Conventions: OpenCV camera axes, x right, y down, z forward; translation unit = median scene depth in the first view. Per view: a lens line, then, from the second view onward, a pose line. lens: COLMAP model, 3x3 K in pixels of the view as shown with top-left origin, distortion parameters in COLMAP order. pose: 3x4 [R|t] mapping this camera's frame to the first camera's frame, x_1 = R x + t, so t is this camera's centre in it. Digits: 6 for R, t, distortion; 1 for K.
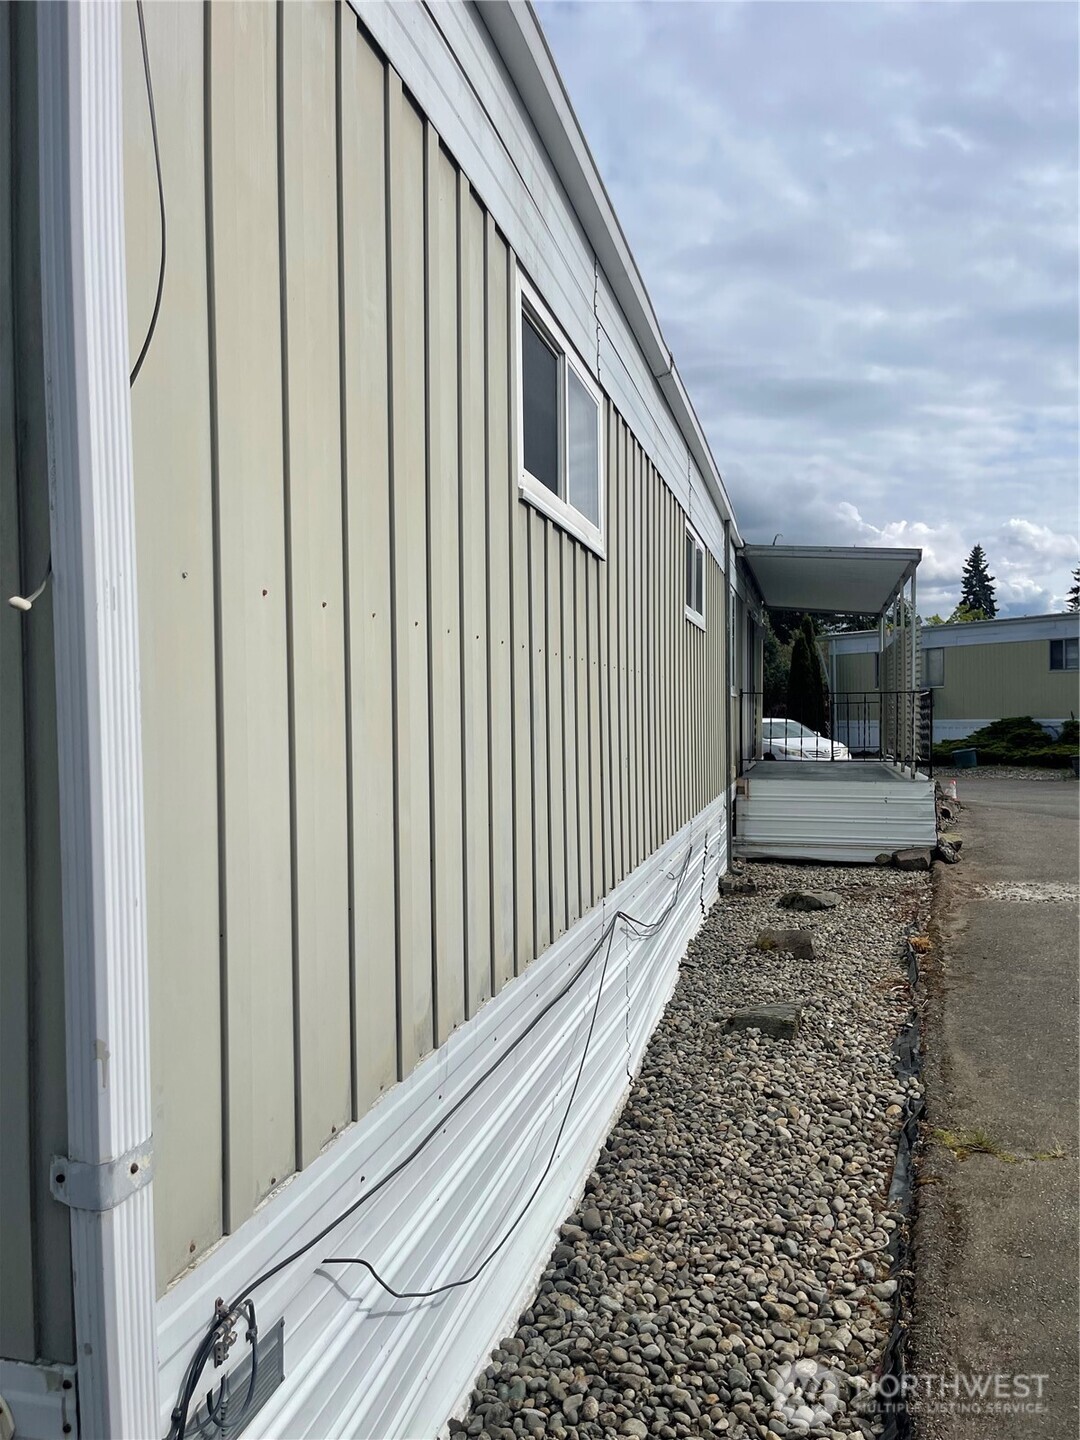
lens RADIAL K [[1070.3, 0, 538.8], [0, 1070.3, 767.1], [0, 0, 1]] dist [0.046730, -0.068491]
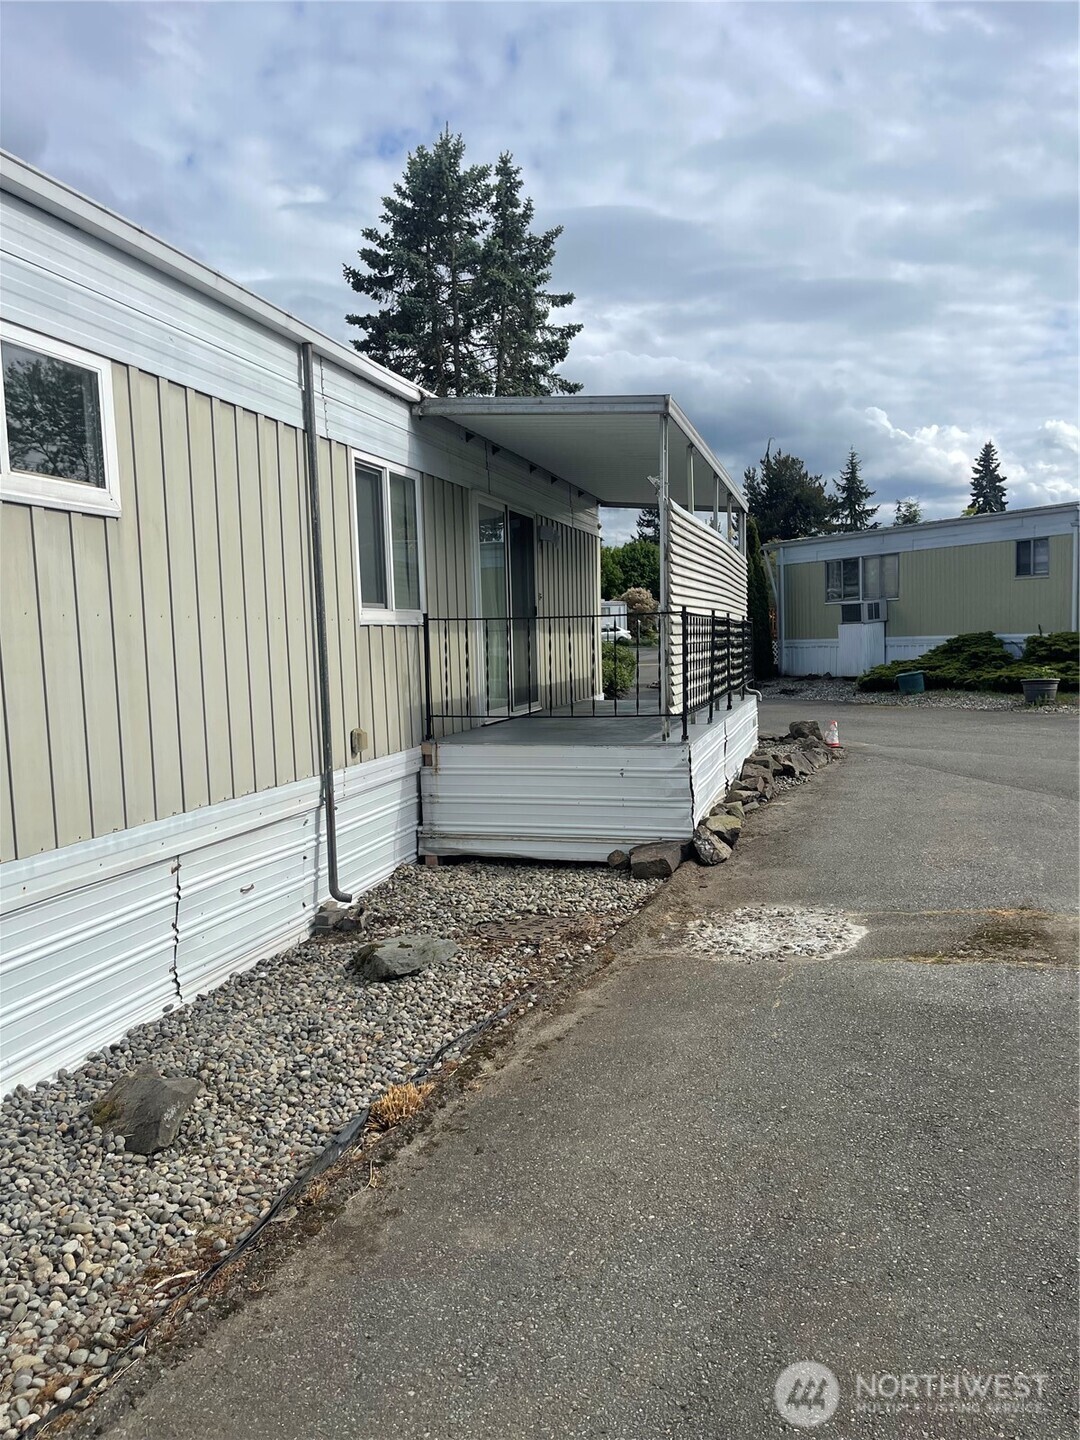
lens RADIAL K [[1081.5, 0, 529.8], [0, 1081.5, 721.2], [0, 0, 1]] dist [0.071817, -0.108764]
pose [[0.999405, -0.020100, -0.028020, 0.114970], [0.020950, 0.999319, 0.030386, -0.009916], [0.027390, -0.030955, 0.999145, 0.123718]]
